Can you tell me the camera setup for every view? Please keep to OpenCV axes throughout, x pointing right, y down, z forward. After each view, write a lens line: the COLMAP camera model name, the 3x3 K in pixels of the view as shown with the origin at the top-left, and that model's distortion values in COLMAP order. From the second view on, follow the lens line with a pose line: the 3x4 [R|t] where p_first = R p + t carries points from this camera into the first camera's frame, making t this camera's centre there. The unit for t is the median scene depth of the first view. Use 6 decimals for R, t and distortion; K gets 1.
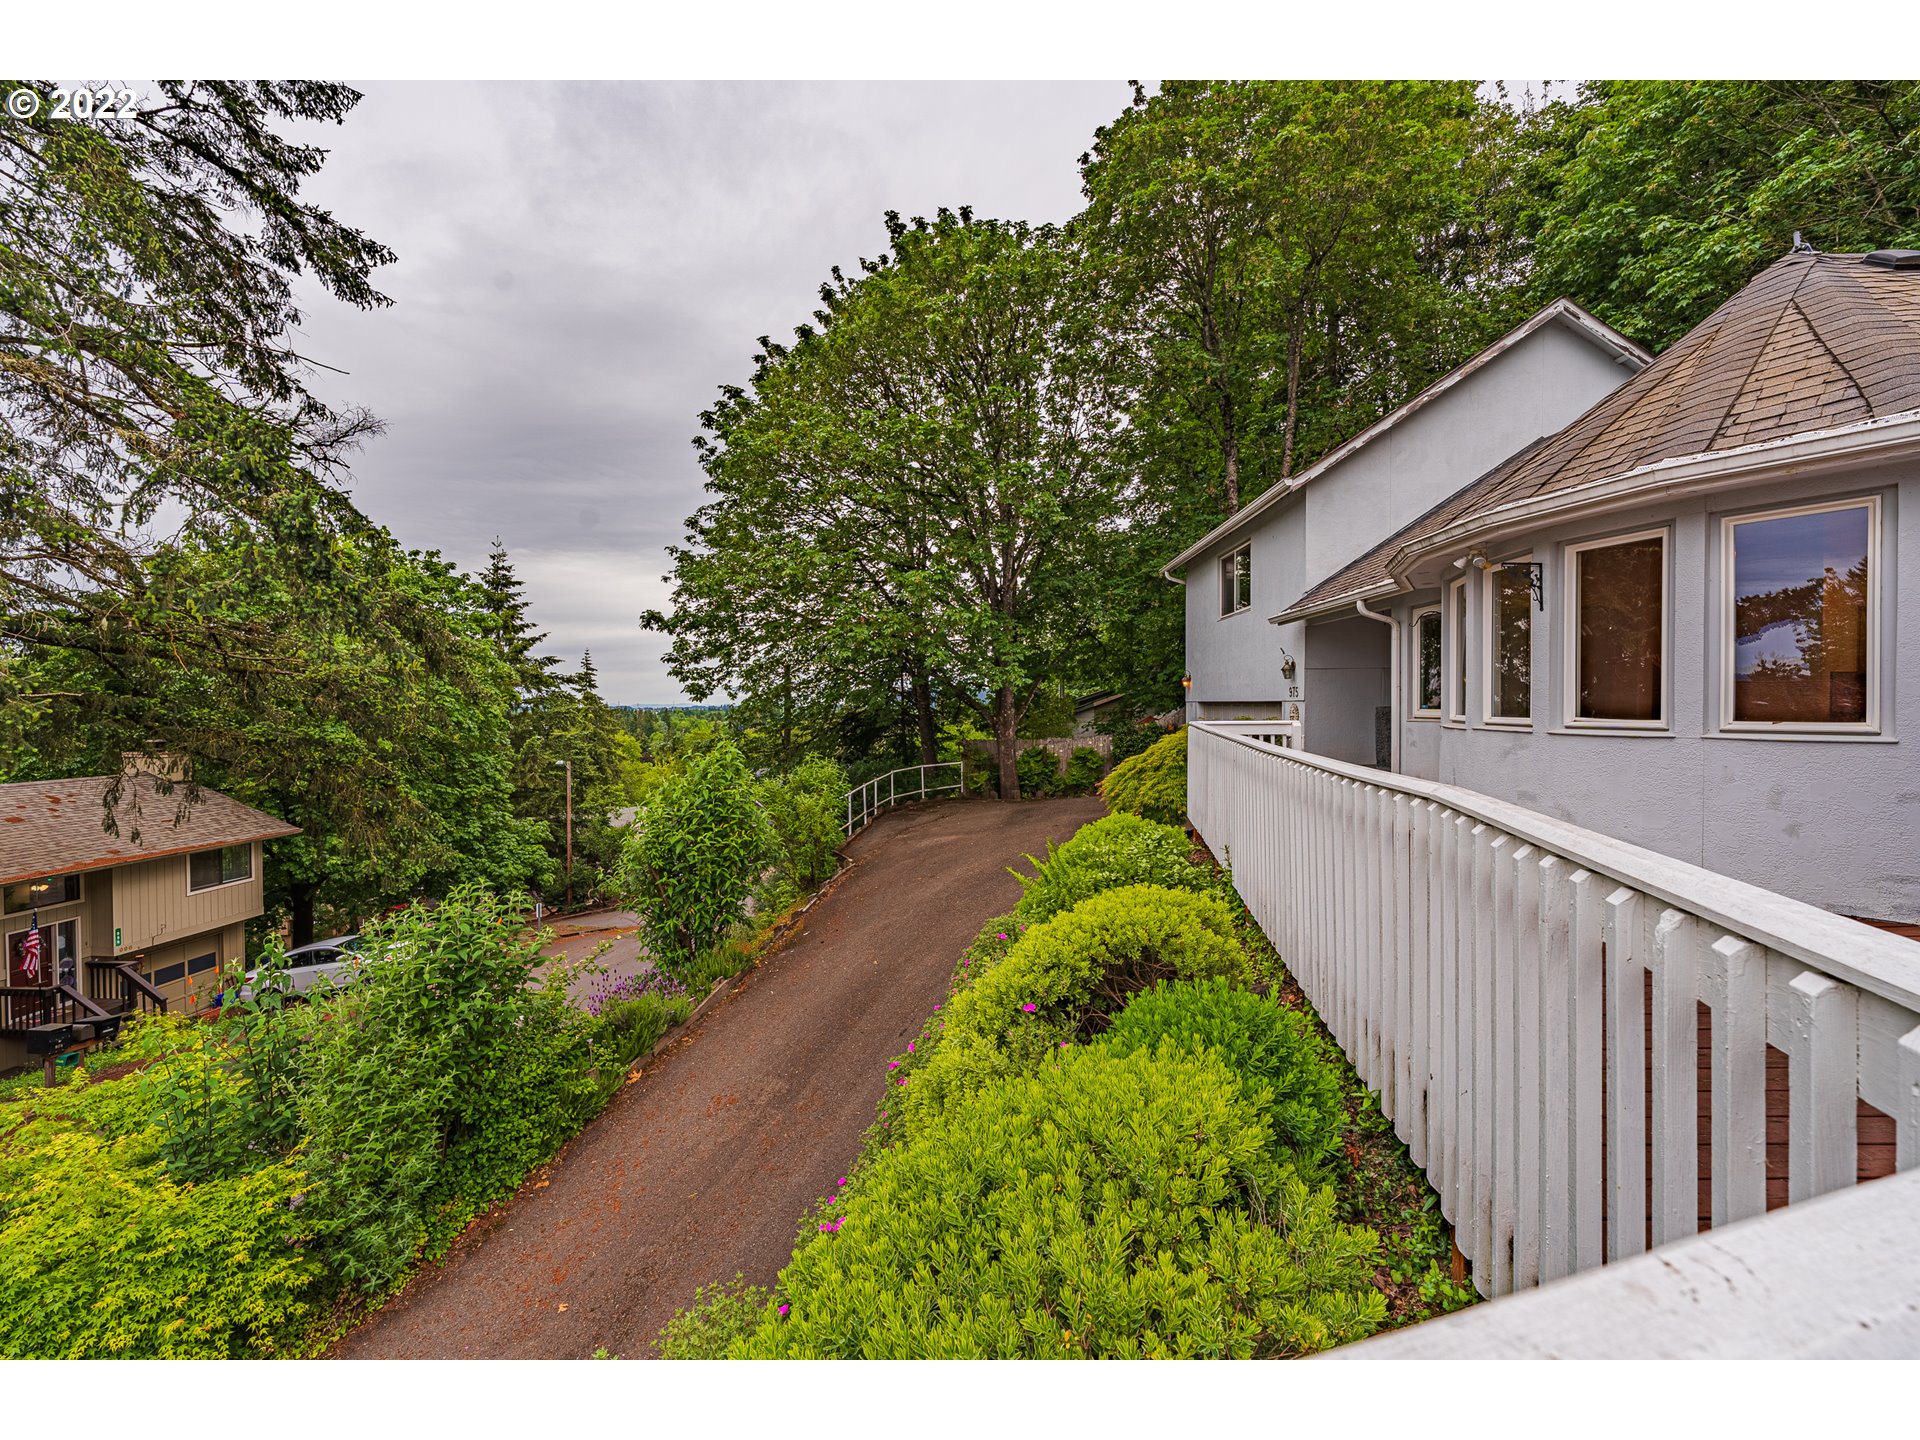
lens RADIAL K [[780.6, 0, 964.1], [0, 780.6, 721.9], [0, 0, 1]] dist [-0.000201, -0.000076]
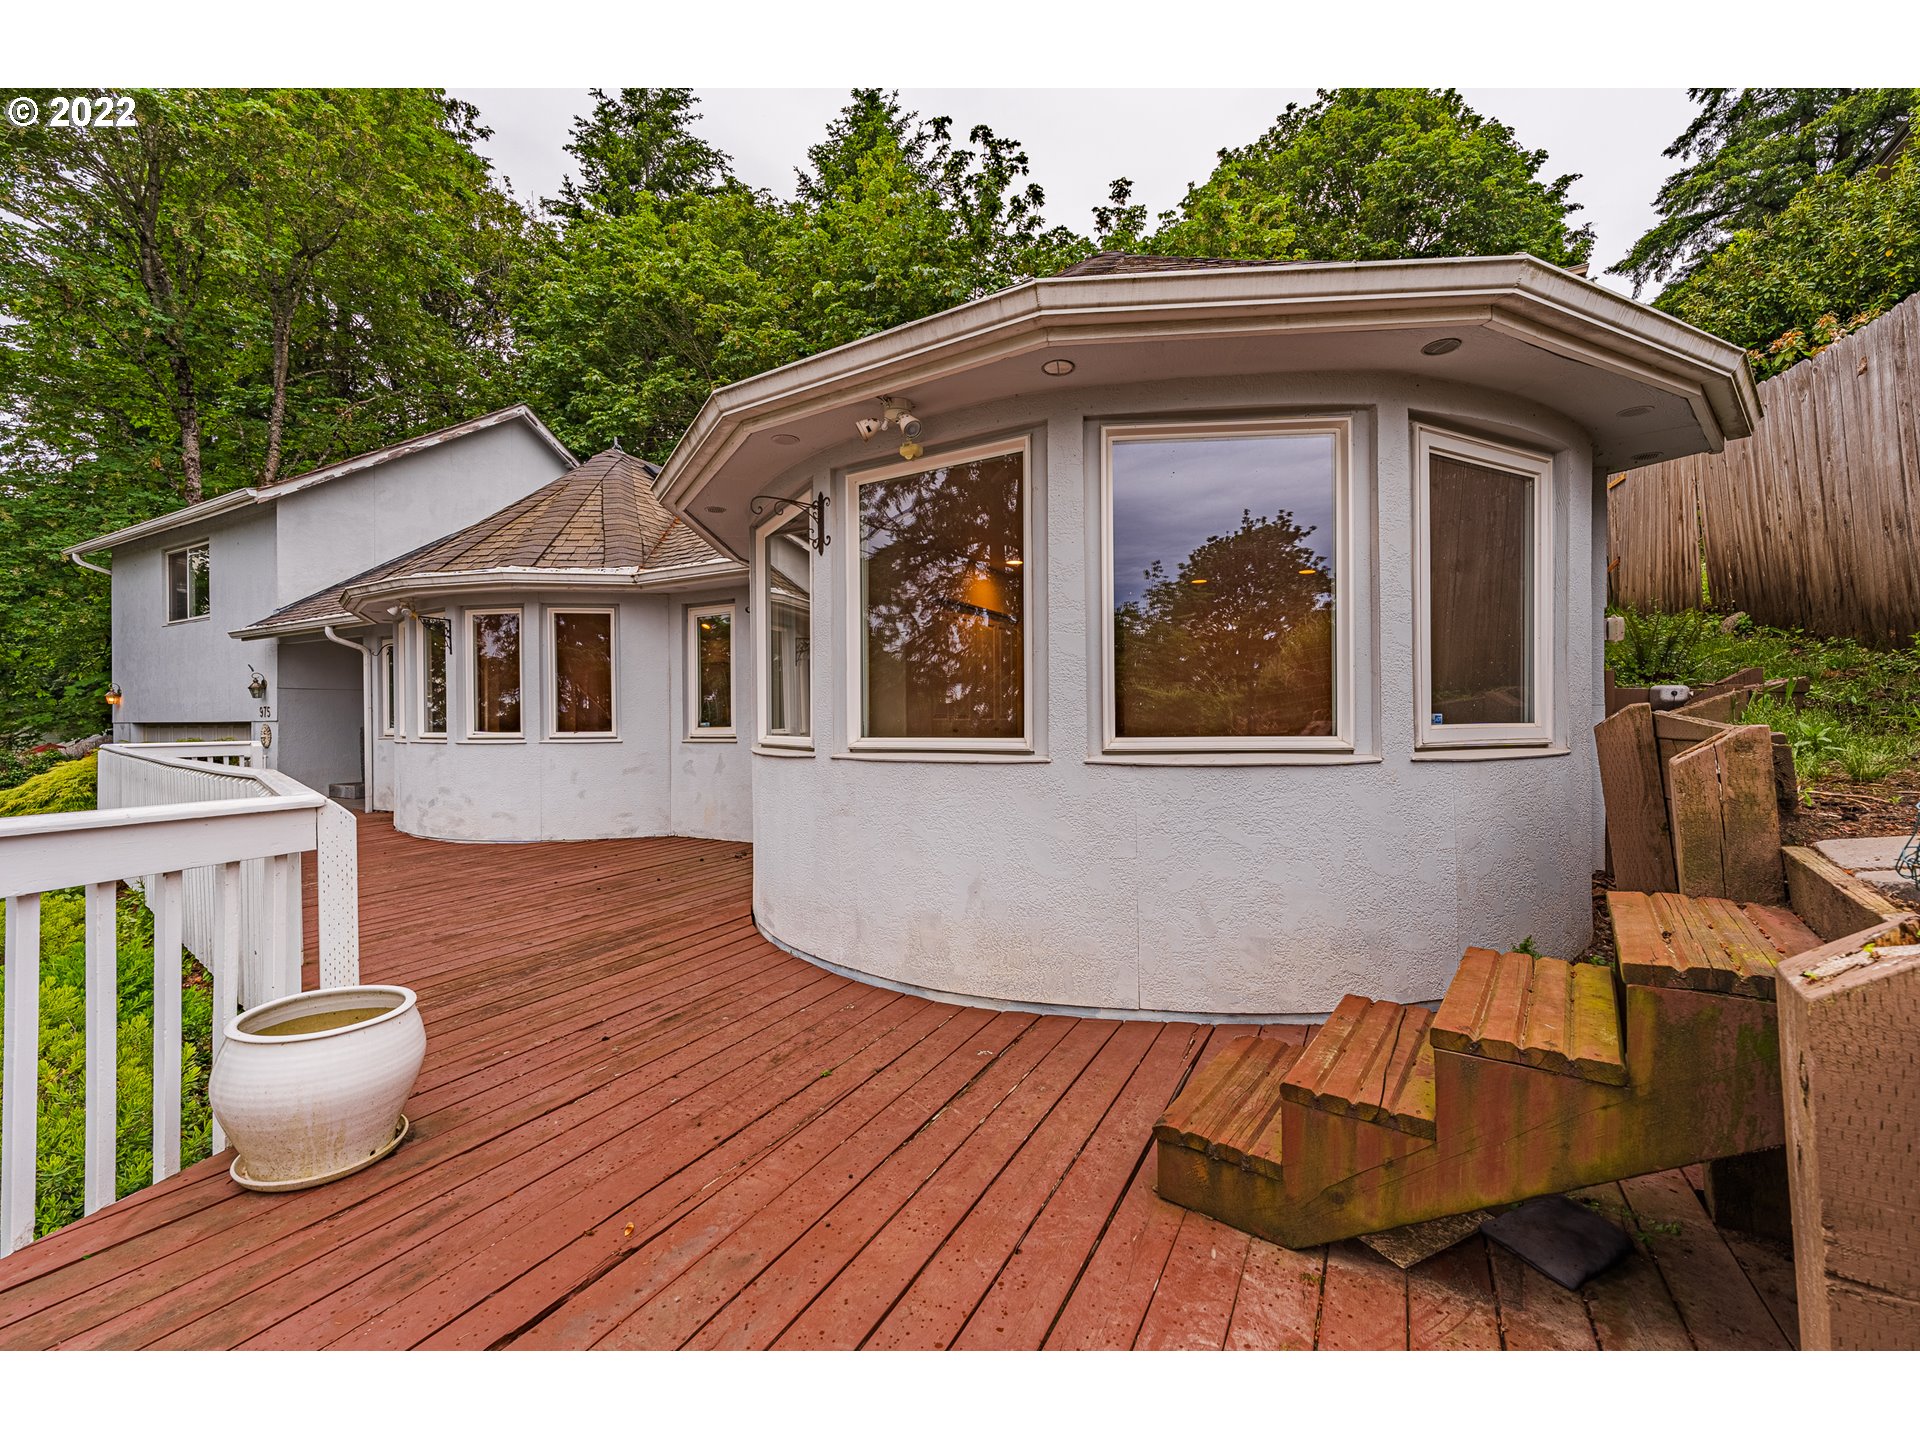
lens RADIAL K [[780.6, 0, 964.1], [0, 780.6, 721.9], [0, 0, 1]] dist [-0.000201, -0.000076]
pose [[0.461764, 0.000045, 0.887003, -0.029883], [0.025080, 0.999600, -0.013107, 0.008275], [-0.886648, 0.028298, 0.461578, -0.207024]]
